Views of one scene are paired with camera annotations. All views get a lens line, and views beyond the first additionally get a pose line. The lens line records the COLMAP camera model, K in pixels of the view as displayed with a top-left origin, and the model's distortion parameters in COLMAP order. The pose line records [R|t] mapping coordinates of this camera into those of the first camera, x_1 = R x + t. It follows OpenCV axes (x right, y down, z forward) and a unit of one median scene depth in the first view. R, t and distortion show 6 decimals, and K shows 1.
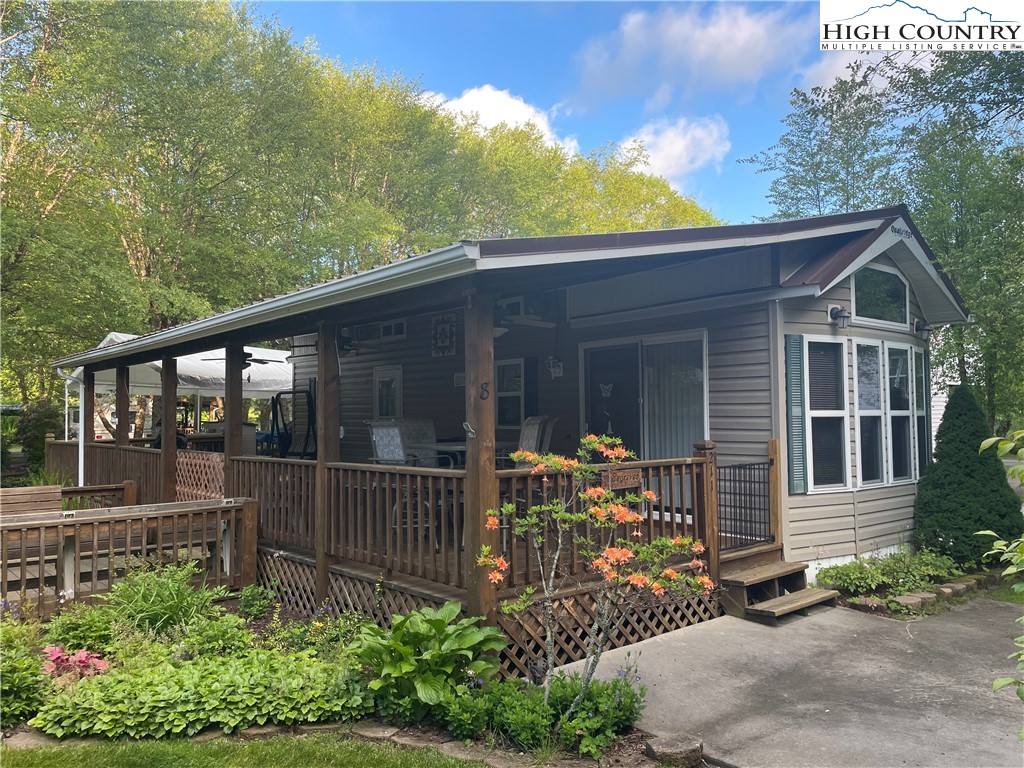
lens RADIAL K [[780.4, 0, 512.0], [0, 780.4, 384.0], [0, 0, 1]] dist [0.004237, 0.001349]
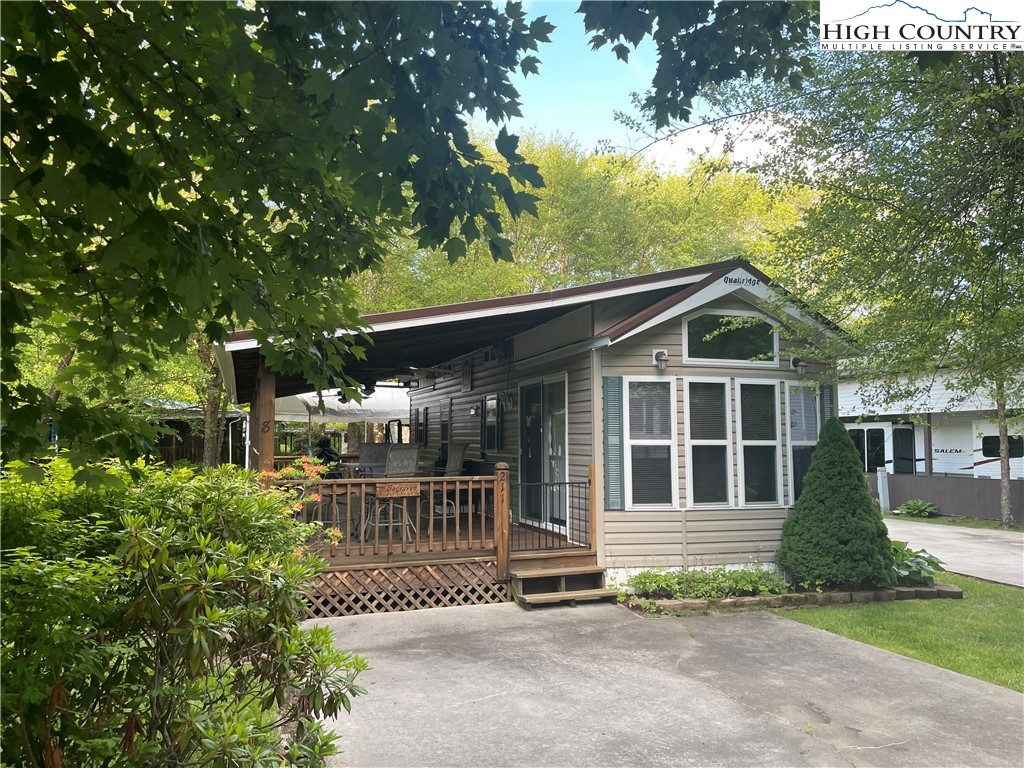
lens RADIAL K [[753.7, 0, 512.0], [0, 753.7, 384.0], [0, 0, 1]] dist [0.059319, -0.000015]
pose [[0.936706, -0.017571, -0.349675, 0.614207], [0.006988, 0.999479, -0.031505, -0.015962], [0.350047, 0.027067, 0.936341, -0.139814]]
